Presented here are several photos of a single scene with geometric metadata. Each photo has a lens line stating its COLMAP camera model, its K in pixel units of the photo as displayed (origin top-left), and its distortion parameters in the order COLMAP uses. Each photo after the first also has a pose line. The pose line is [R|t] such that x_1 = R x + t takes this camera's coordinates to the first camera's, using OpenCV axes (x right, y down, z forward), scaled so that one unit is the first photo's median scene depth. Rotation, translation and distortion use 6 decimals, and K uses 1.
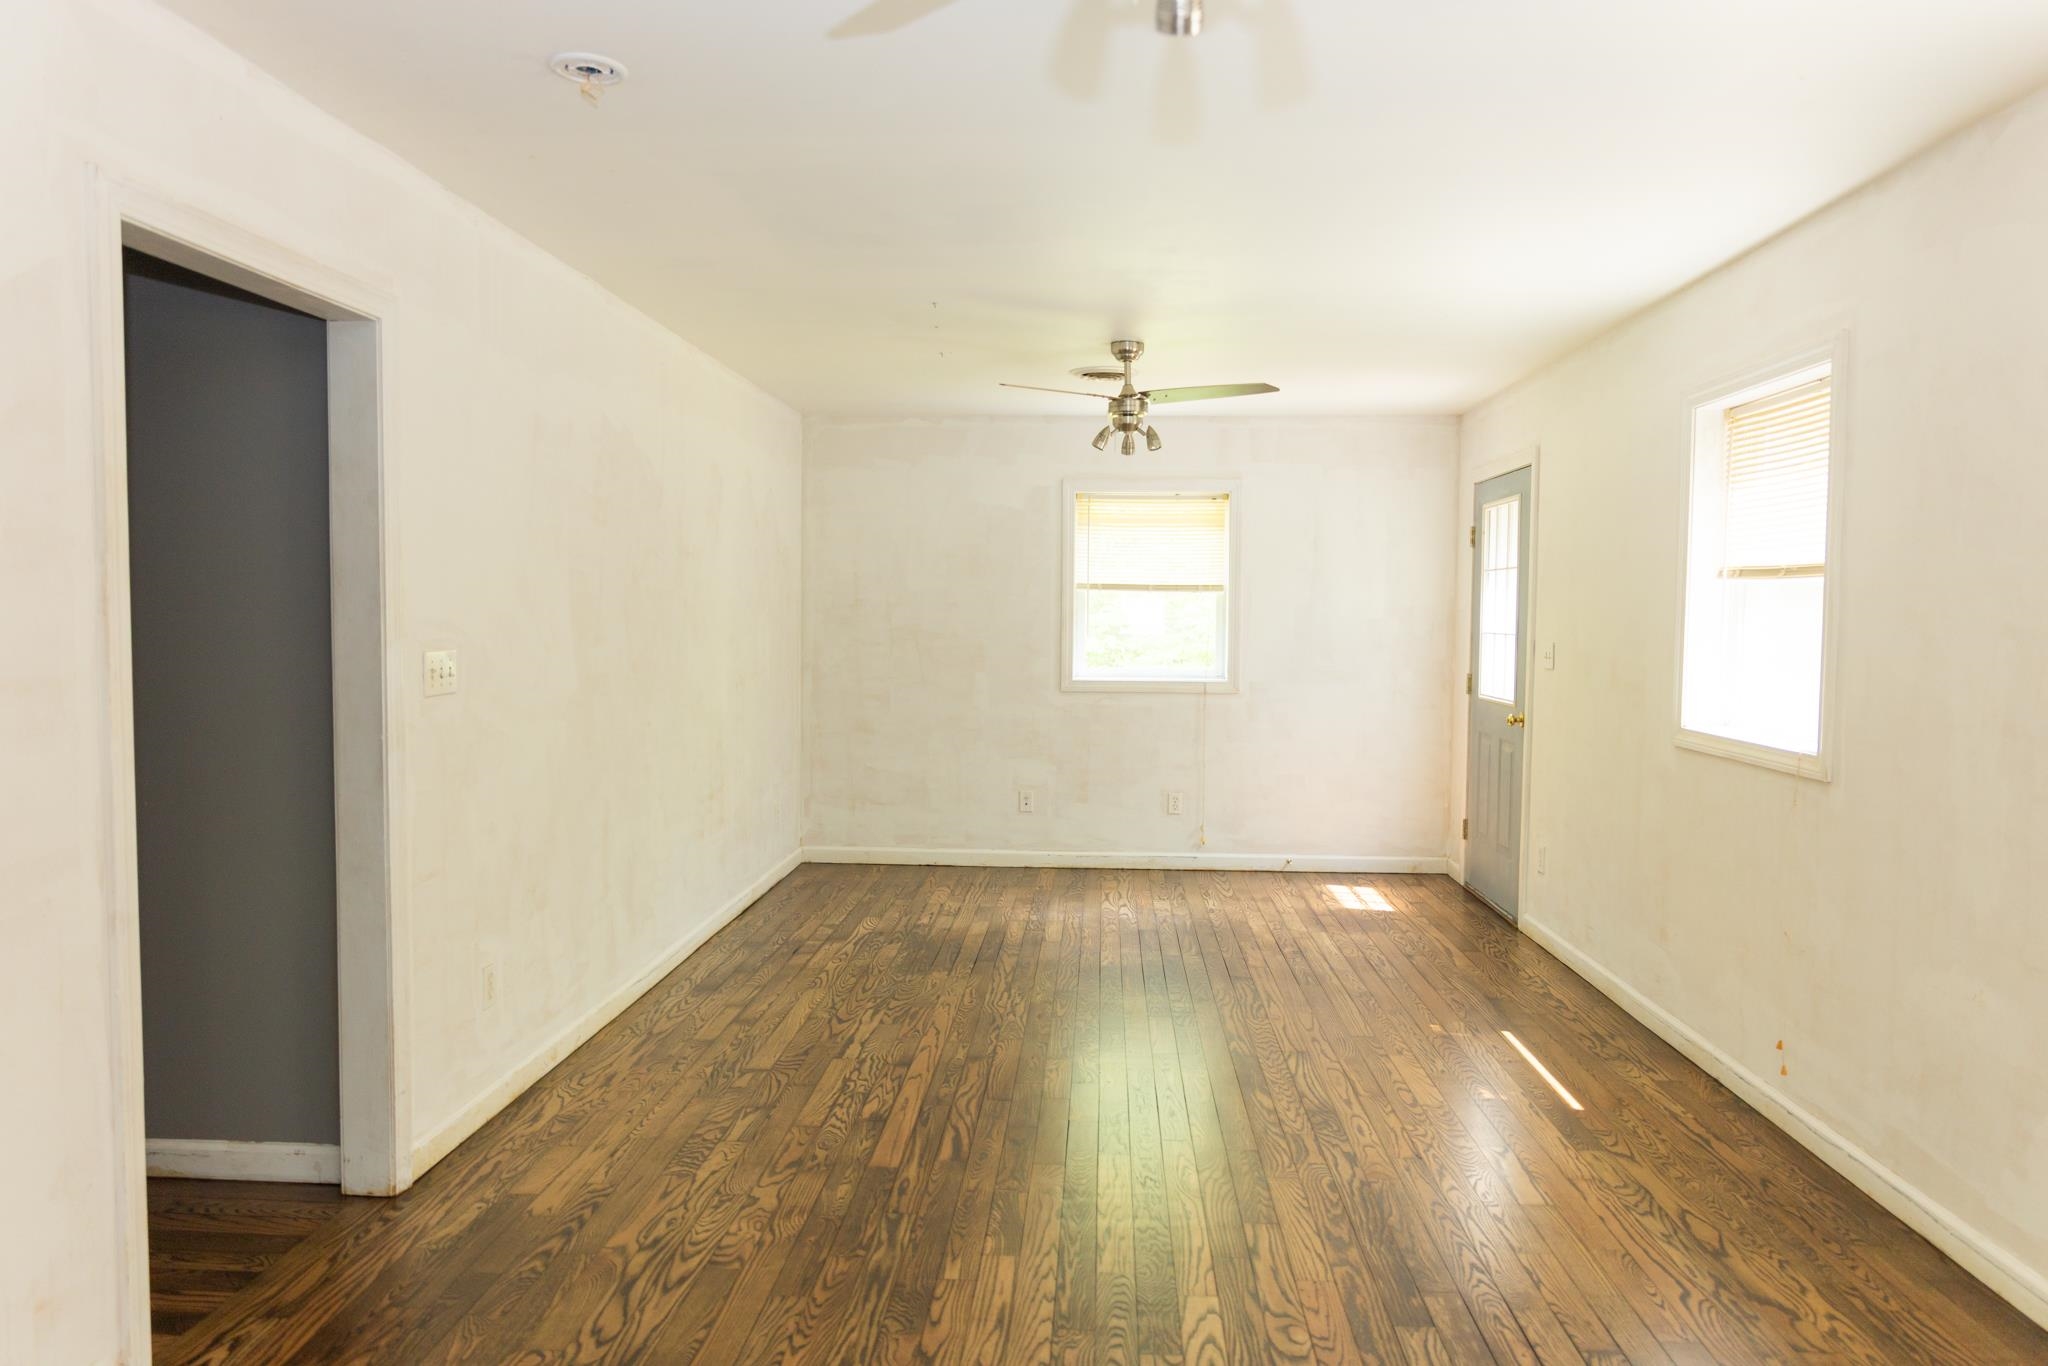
lens RADIAL K [[1383.1, 0, 1029.2], [0, 1383.1, 688.1], [0, 0, 1]] dist [0.000752, -0.001268]
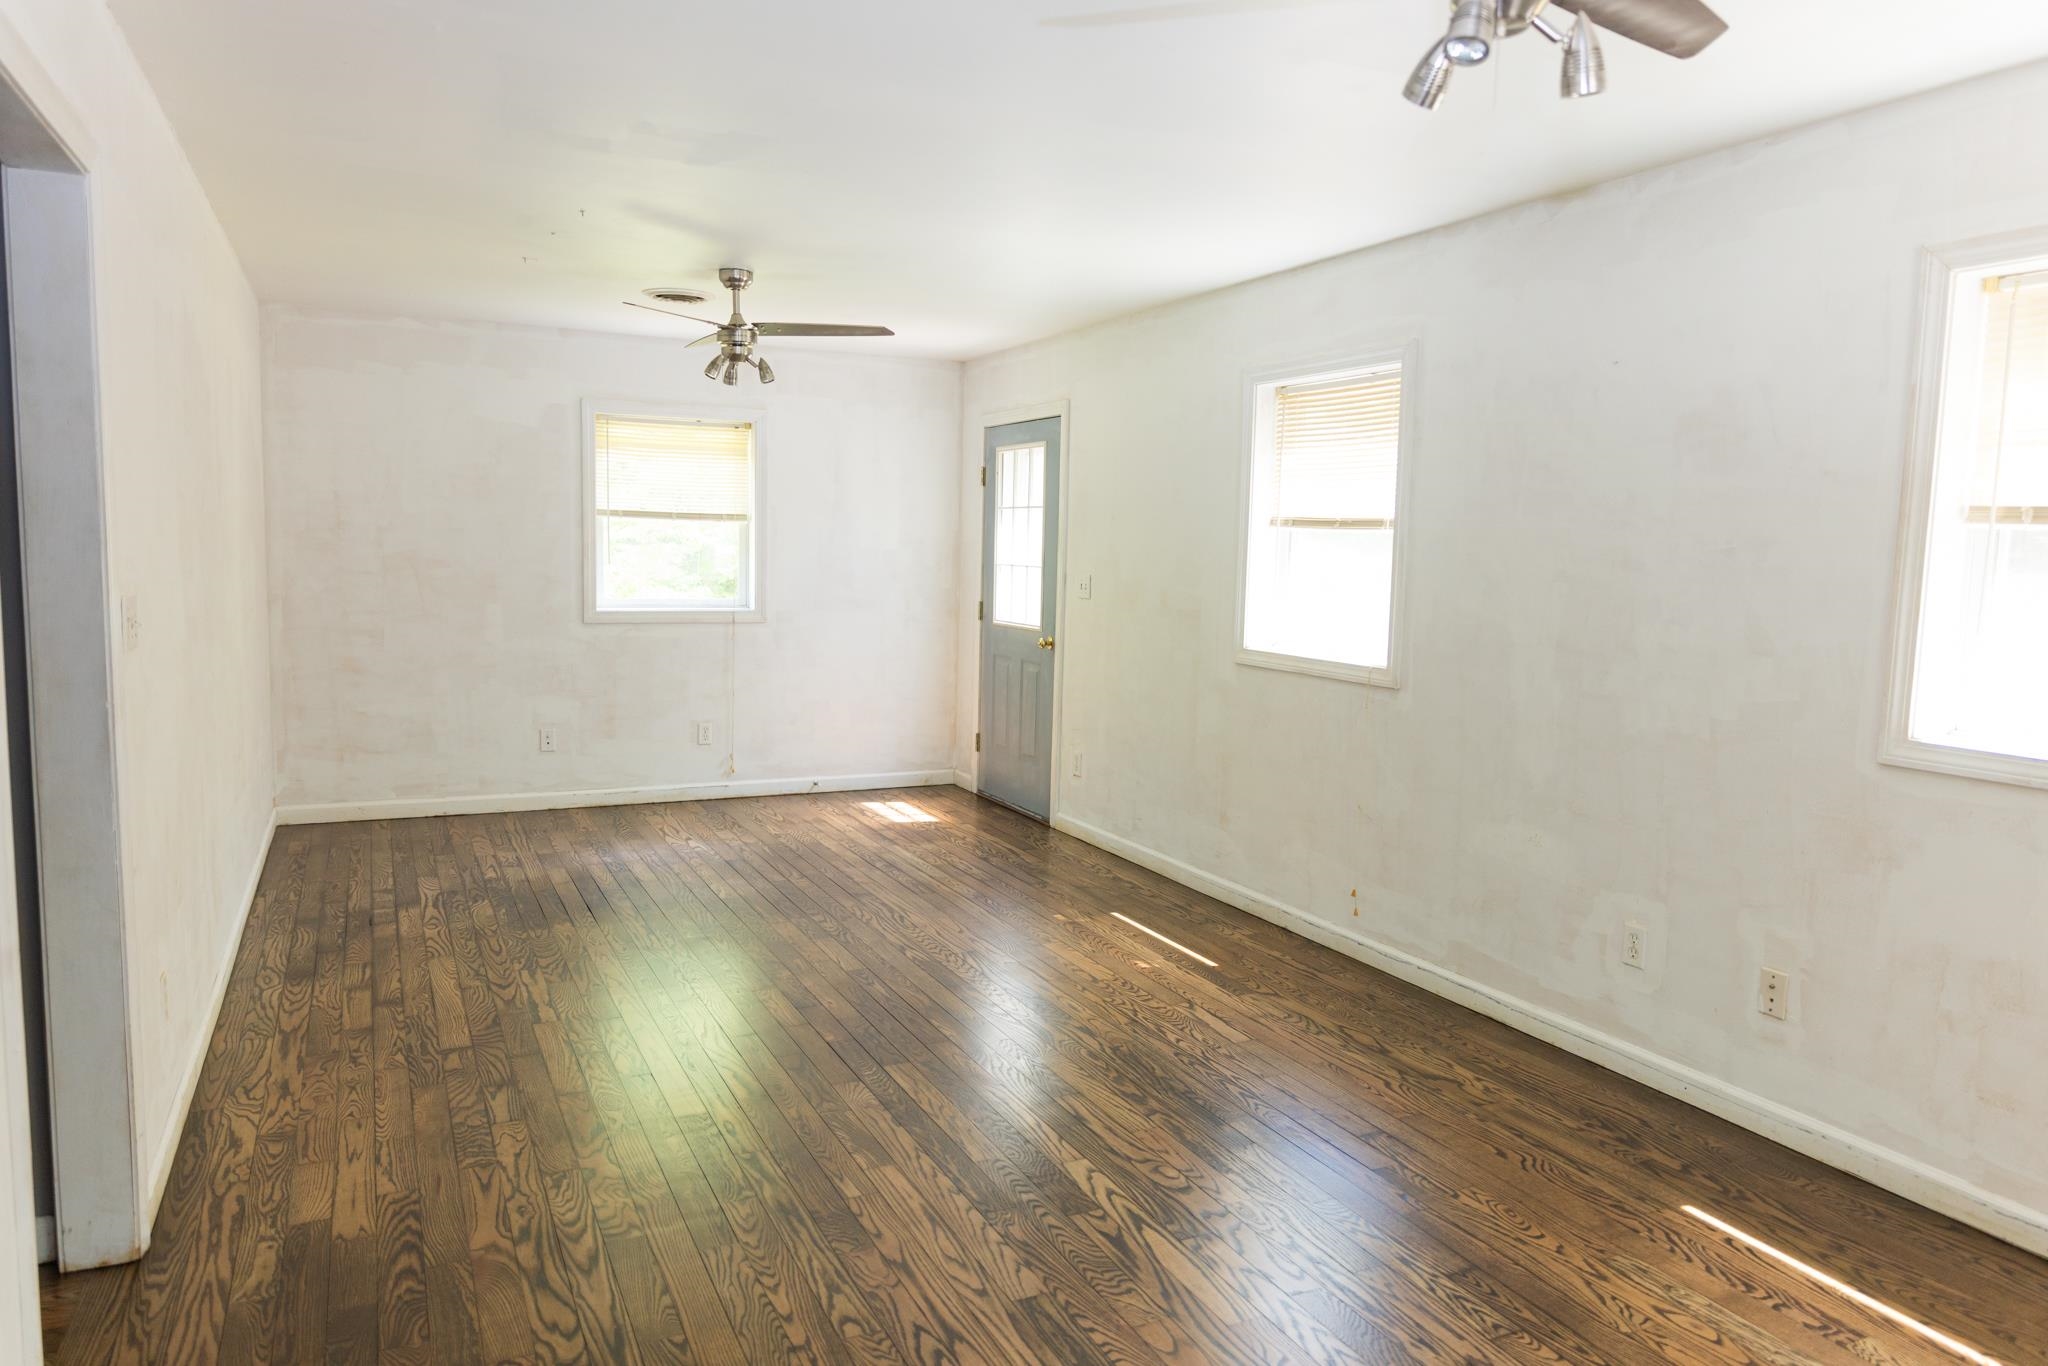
lens RADIAL K [[1383.1, 0, 1040.8], [0, 1383.1, 688.7], [0, 0, 1]] dist [0.000752, -0.001268]
pose [[0.869860, -0.039578, 0.491708, -0.303892], [0.010765, 0.998062, 0.061290, -0.013269], [-0.493181, -0.048020, 0.868600, 0.028117]]
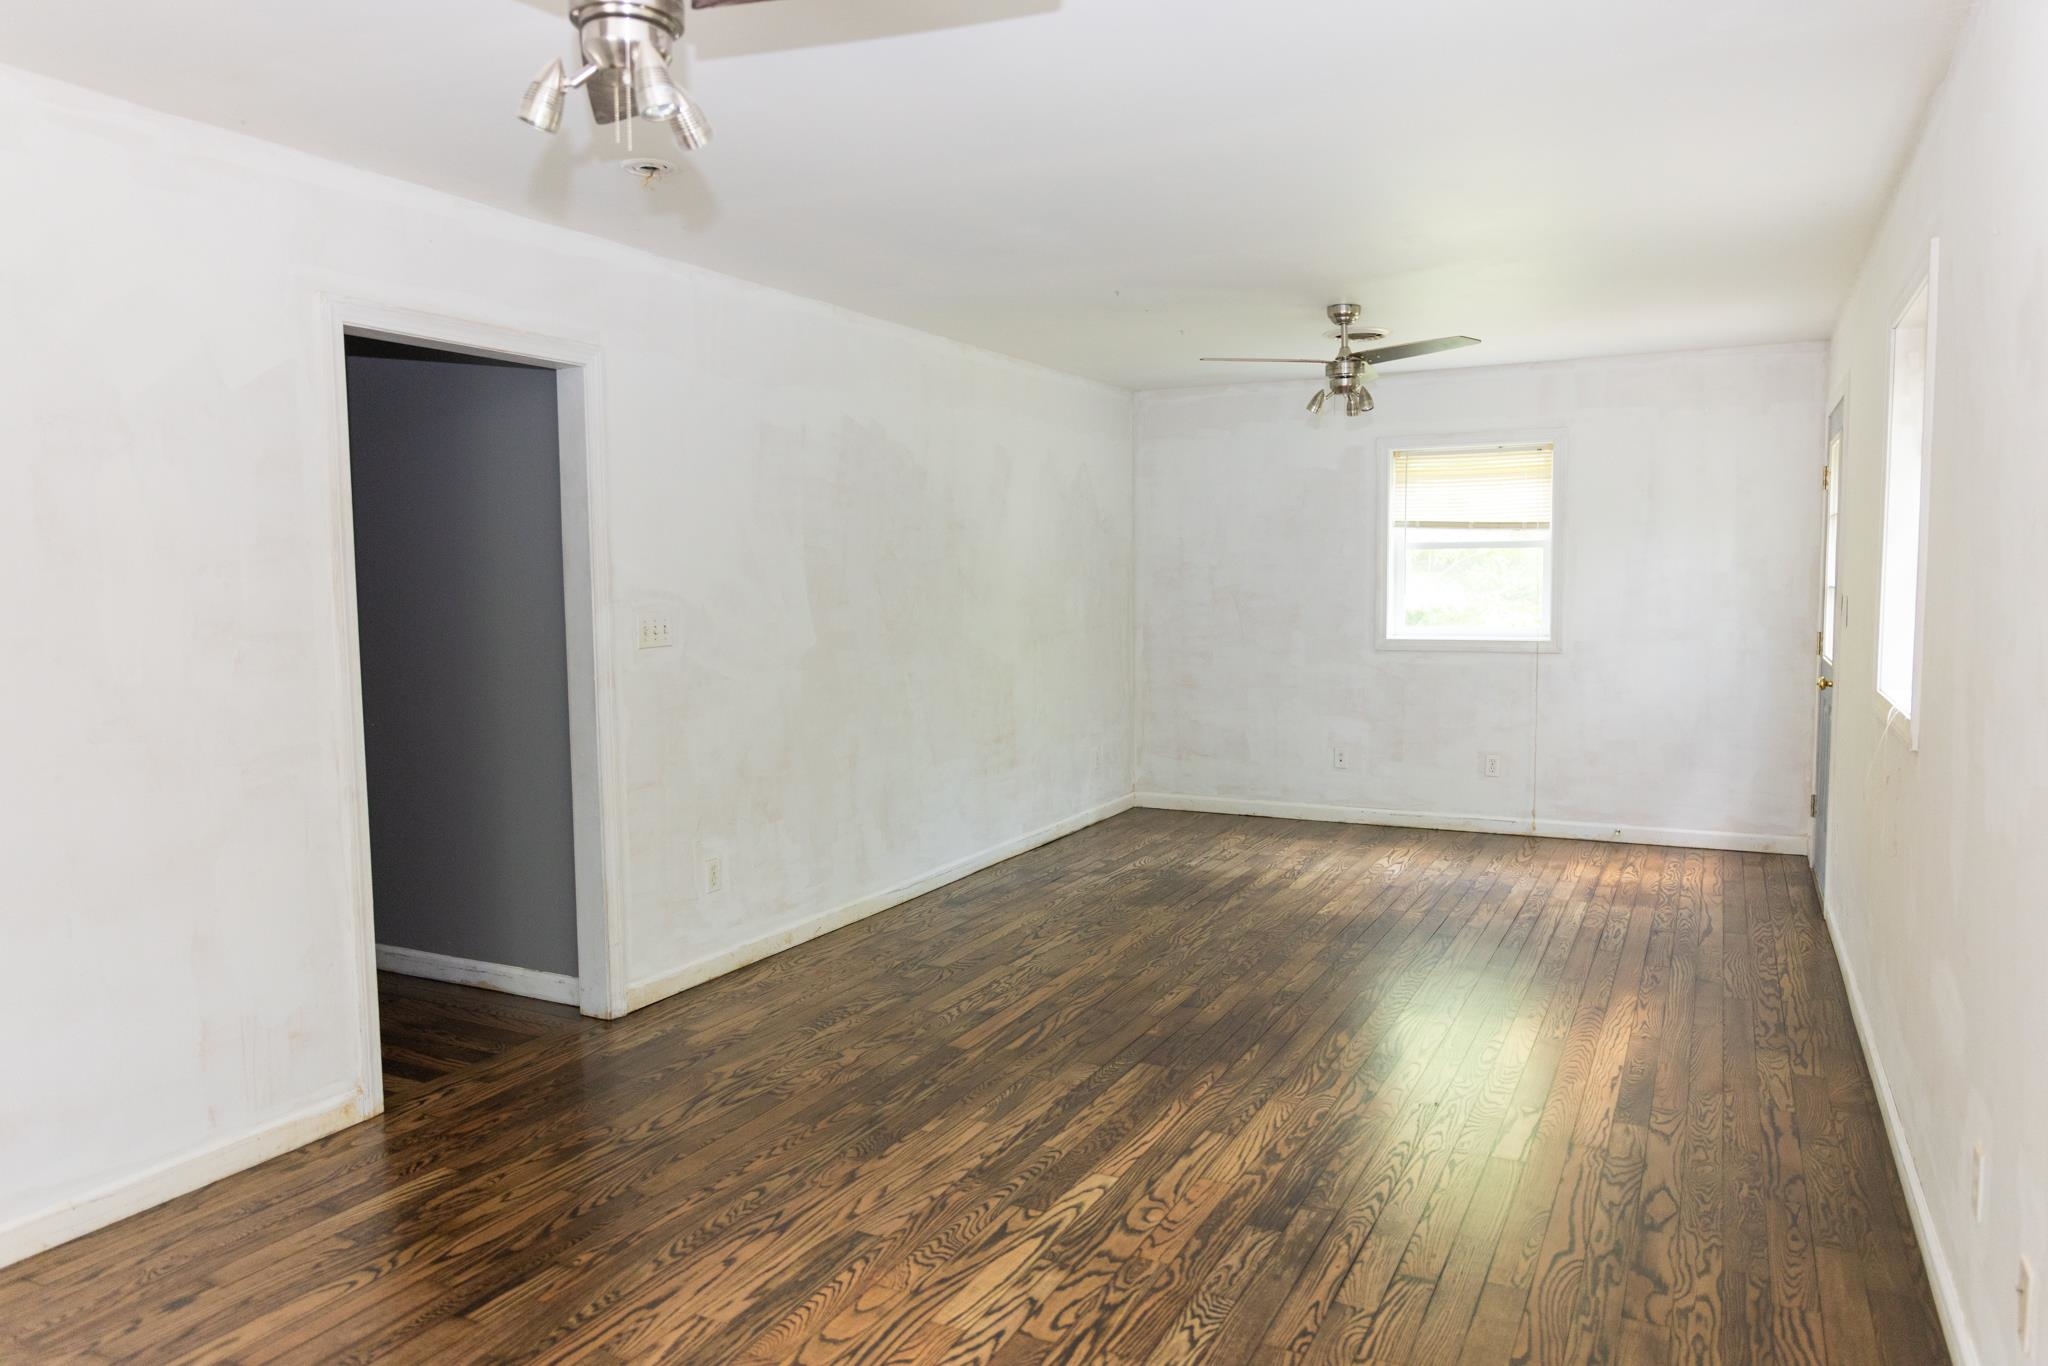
lens RADIAL K [[1383.1, 0, 1024.4], [0, 1383.1, 685.4], [0, 0, 1]] dist [0.000752, -0.001268]
pose [[0.911143, 0.014731, -0.411827, 0.360210], [-0.004127, 0.999637, 0.026626, 0.004075], [0.412070, -0.022560, 0.910873, -0.039156]]
